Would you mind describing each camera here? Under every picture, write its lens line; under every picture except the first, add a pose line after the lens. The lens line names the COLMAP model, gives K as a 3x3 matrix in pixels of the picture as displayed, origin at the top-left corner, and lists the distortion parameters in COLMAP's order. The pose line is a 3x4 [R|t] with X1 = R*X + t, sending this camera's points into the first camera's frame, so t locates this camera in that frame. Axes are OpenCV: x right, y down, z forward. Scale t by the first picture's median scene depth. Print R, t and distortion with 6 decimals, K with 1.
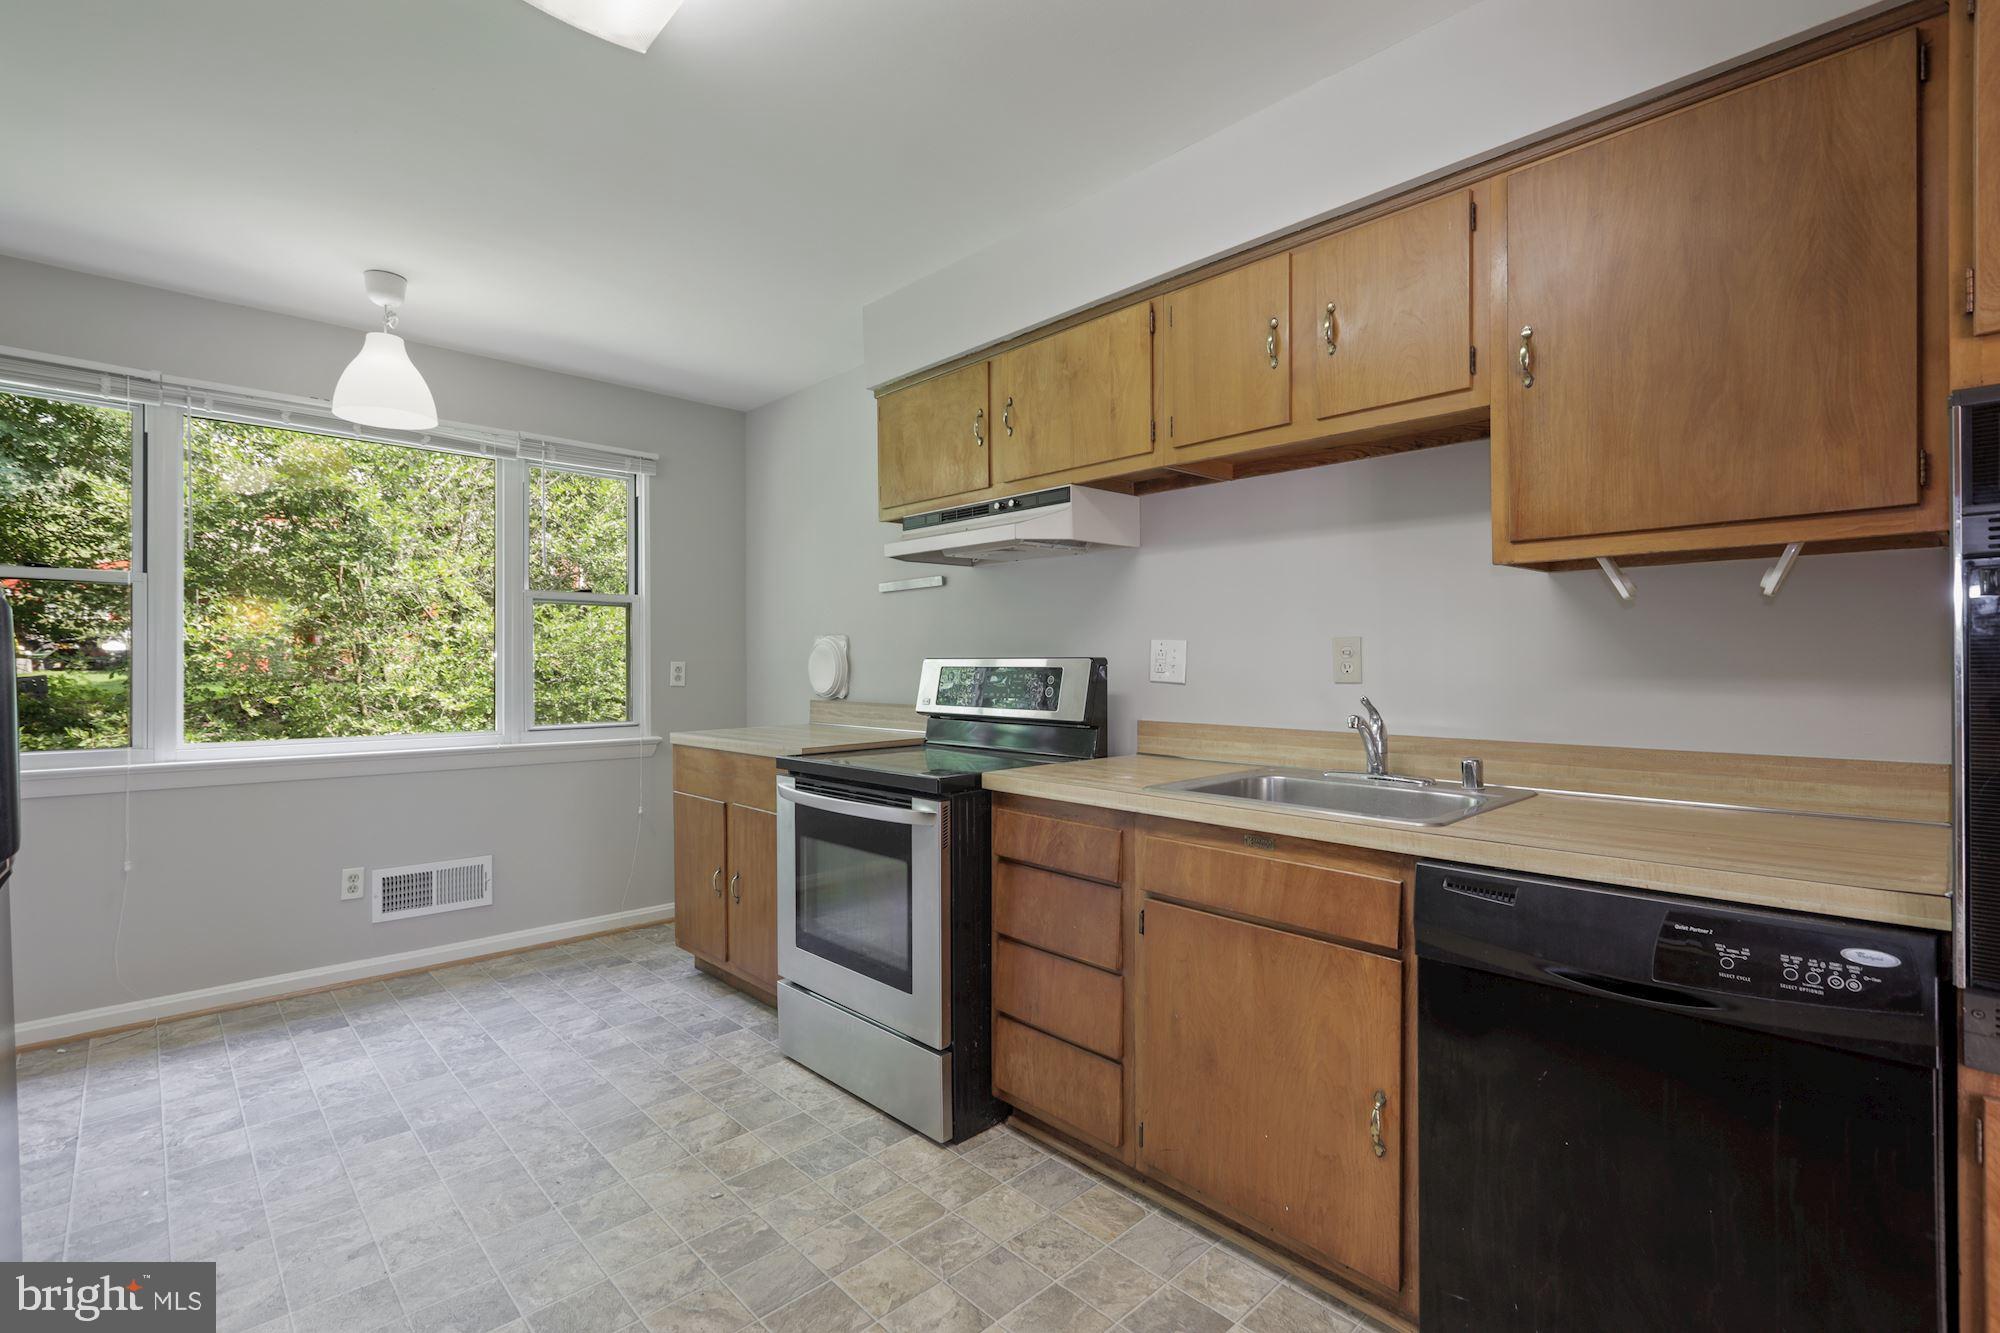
lens RADIAL K [[911.1, 0, 1011.1], [0, 911.1, 665.8], [0, 0, 1]] dist [-0.004106, 0.000178]
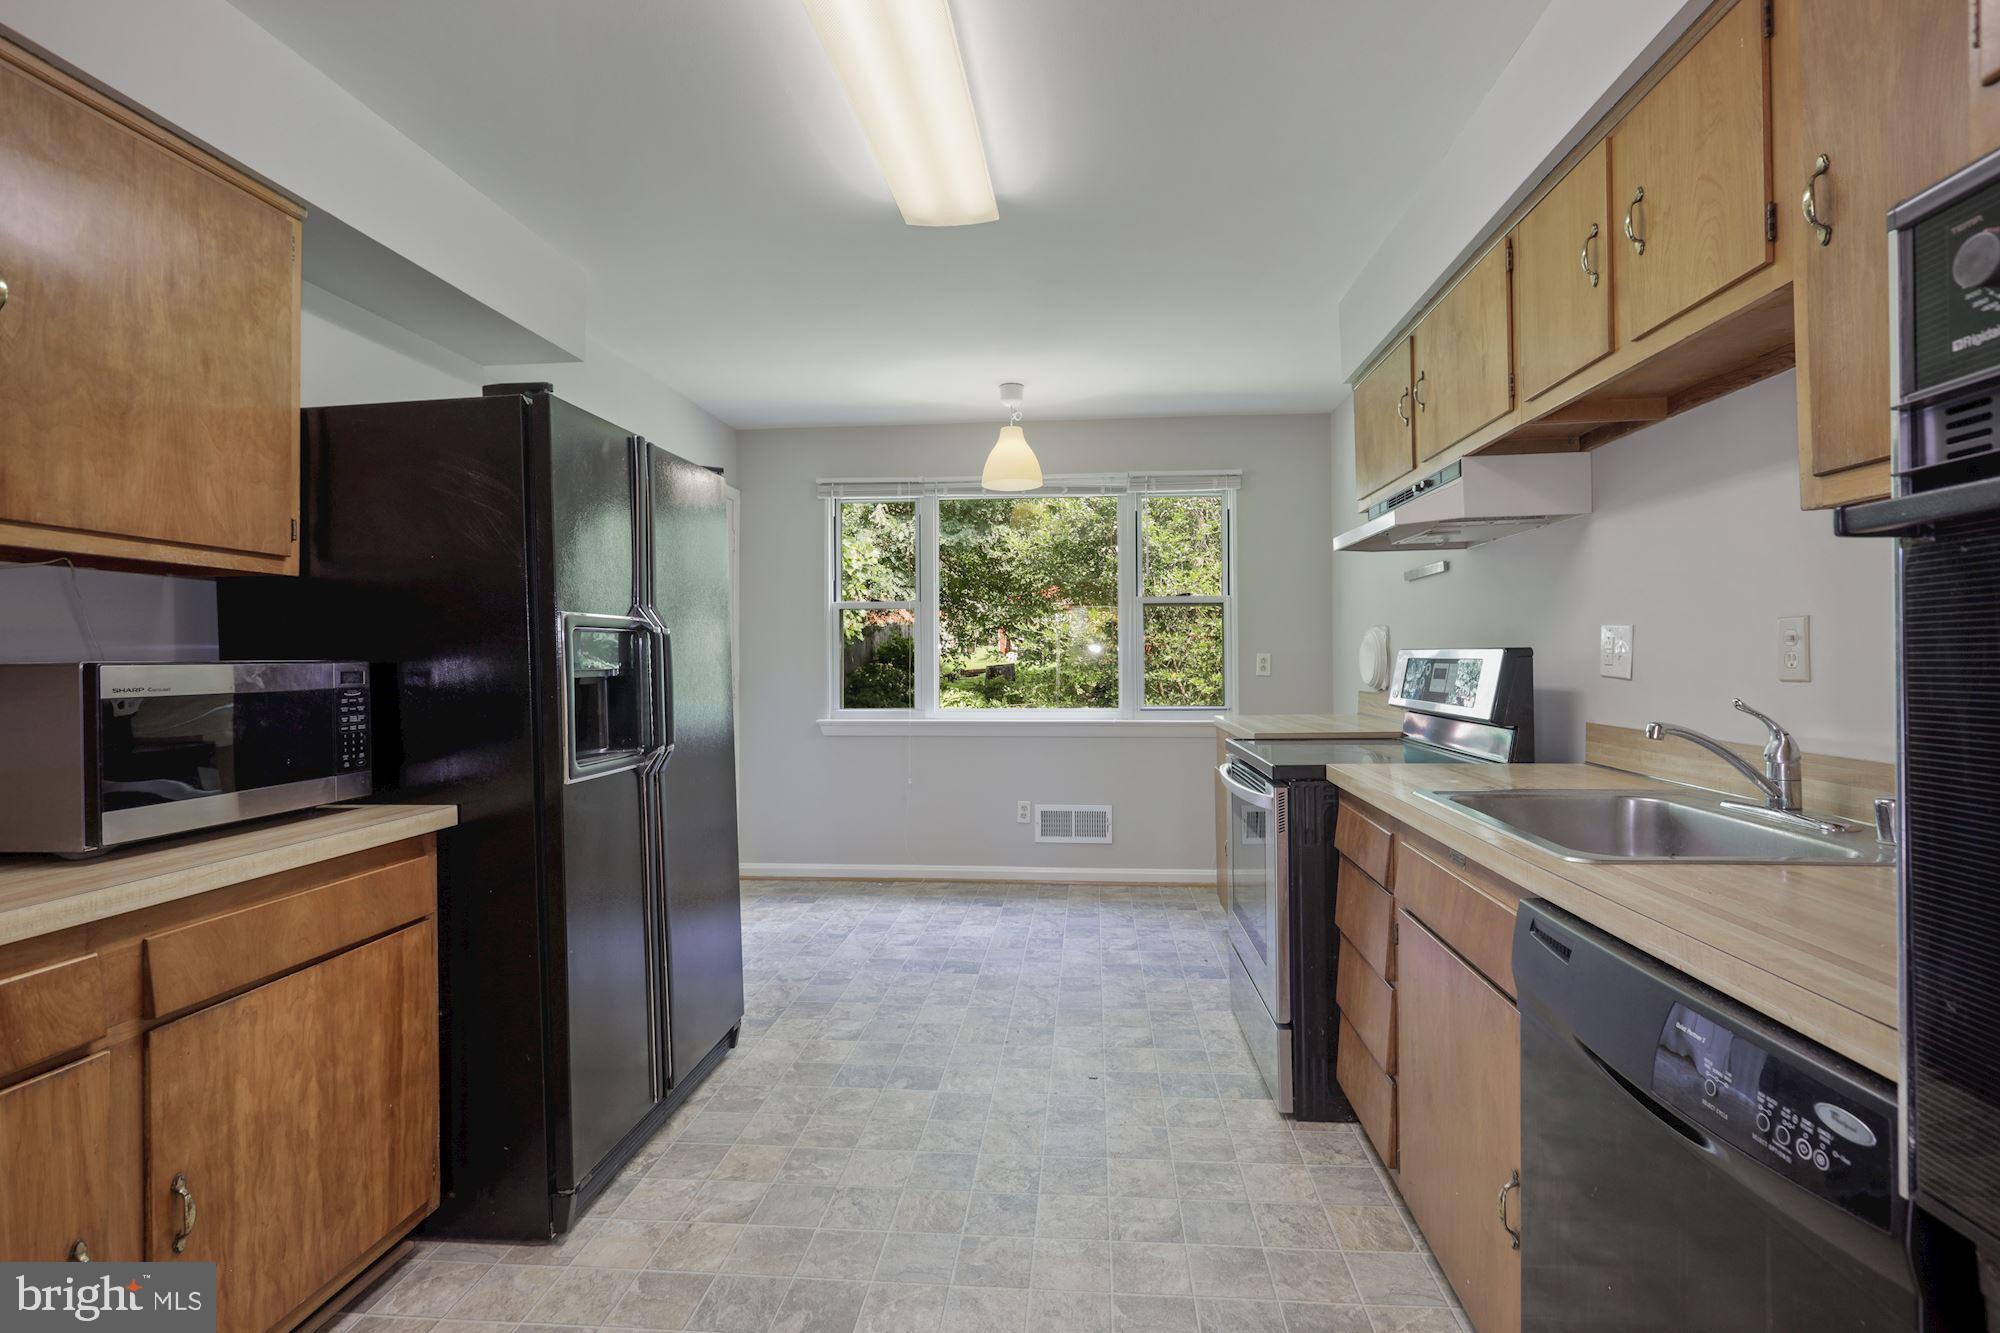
lens RADIAL K [[911.1, 0, 999.1], [0, 911.1, 656.0], [0, 0, 1]] dist [-0.004106, 0.000178]
pose [[0.650330, -0.004590, -0.759638, 0.430509], [0.005241, 0.999985, -0.001556, -0.002045], [0.759634, -0.002969, 0.650344, 0.060498]]
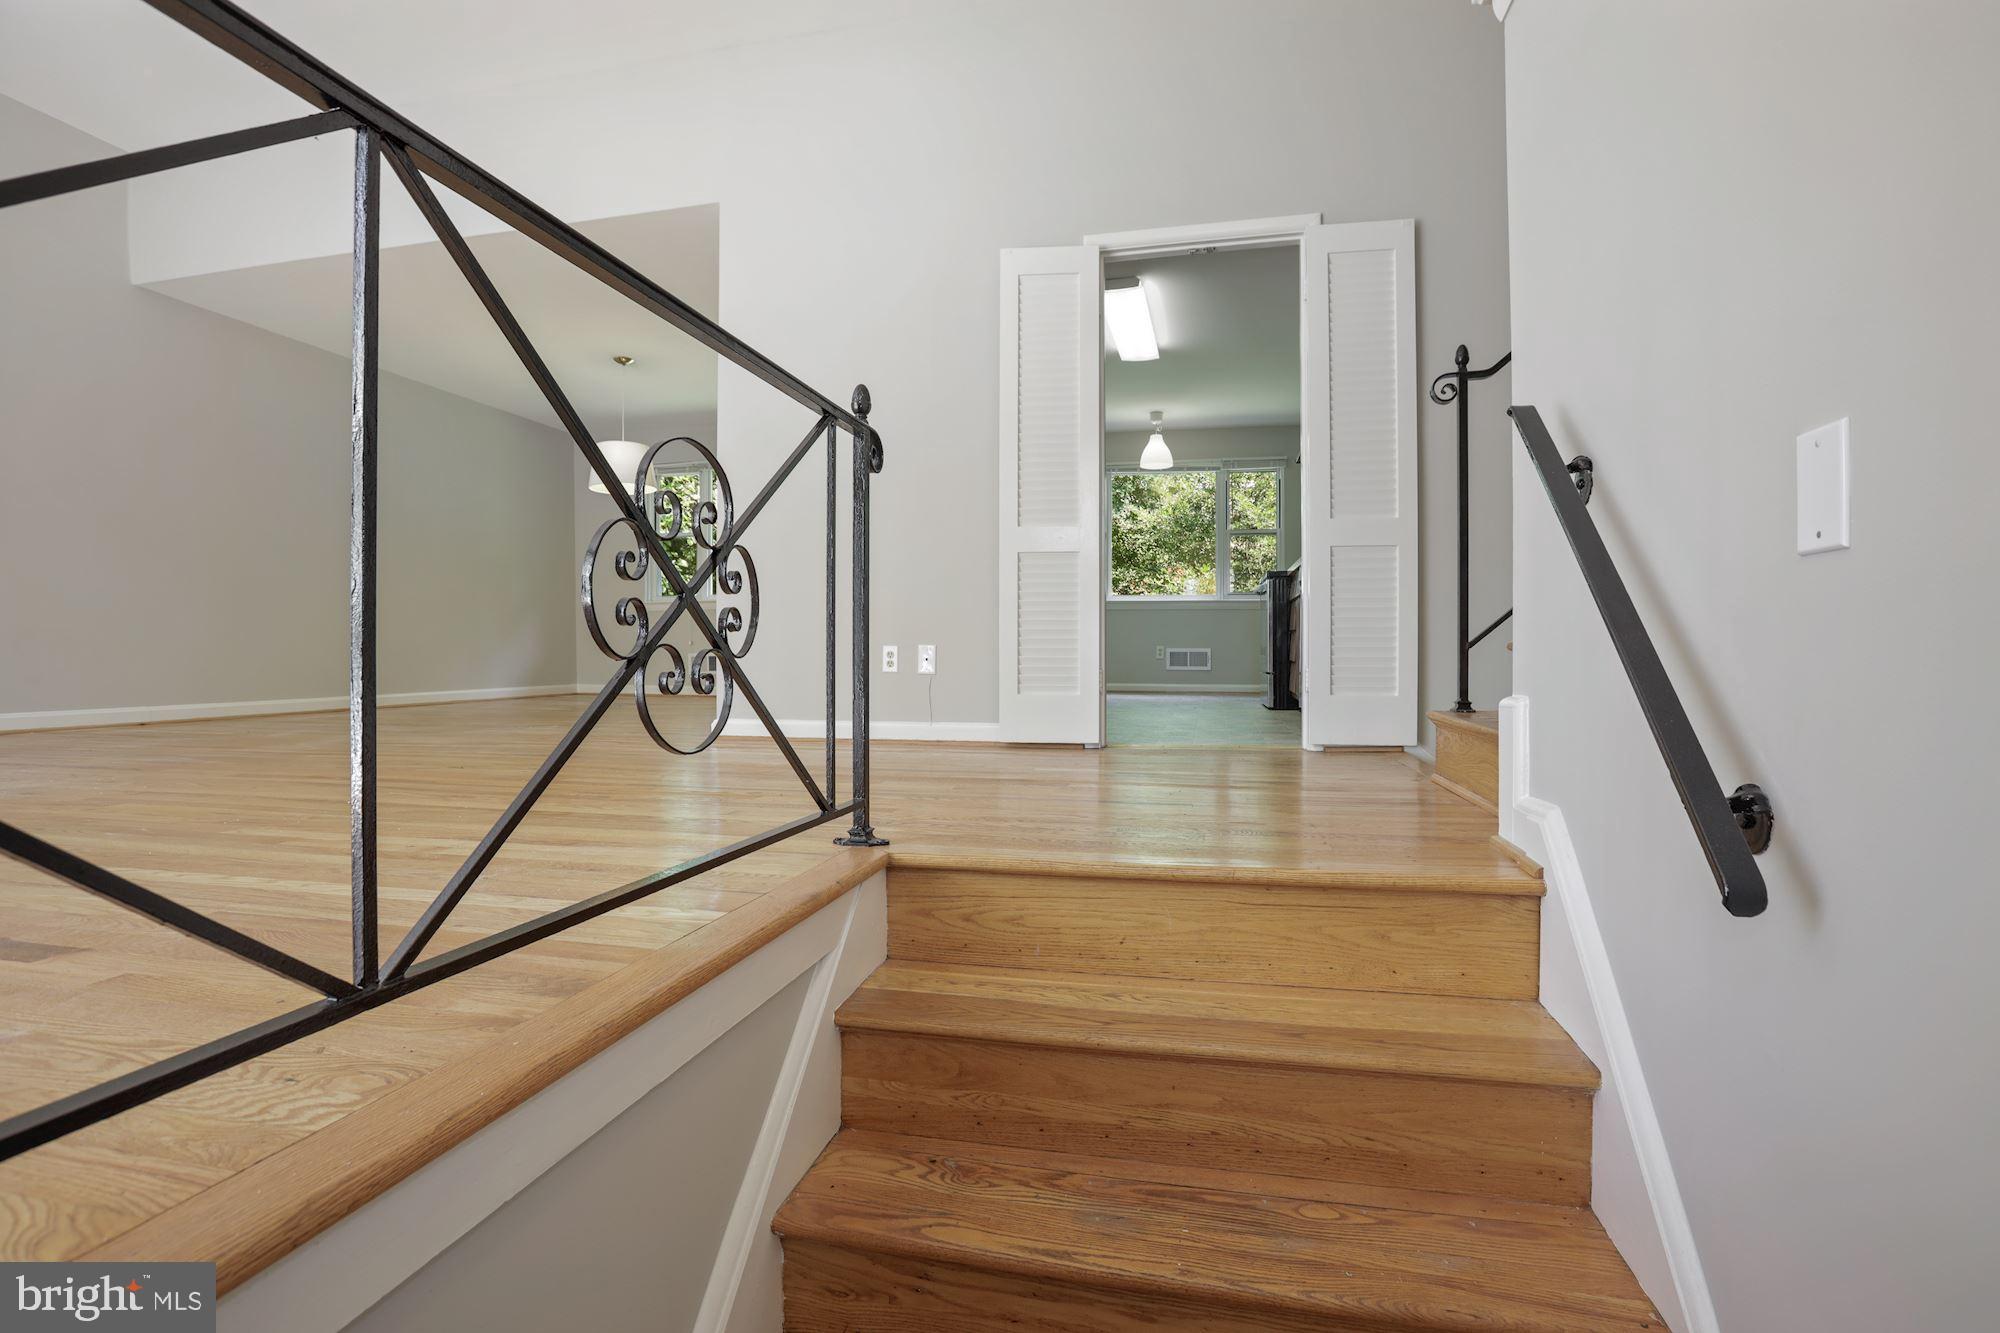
lens RADIAL K [[911.1, 0, 995.5], [0, 911.1, 650.9], [0, 0, 1]] dist [-0.004106, 0.000178]
pose [[0.546648, 0.002556, -0.837359, 1.456451], [-0.000947, 0.999997, 0.002434, 0.296943], [0.837362, -0.000538, 0.546648, -0.964857]]
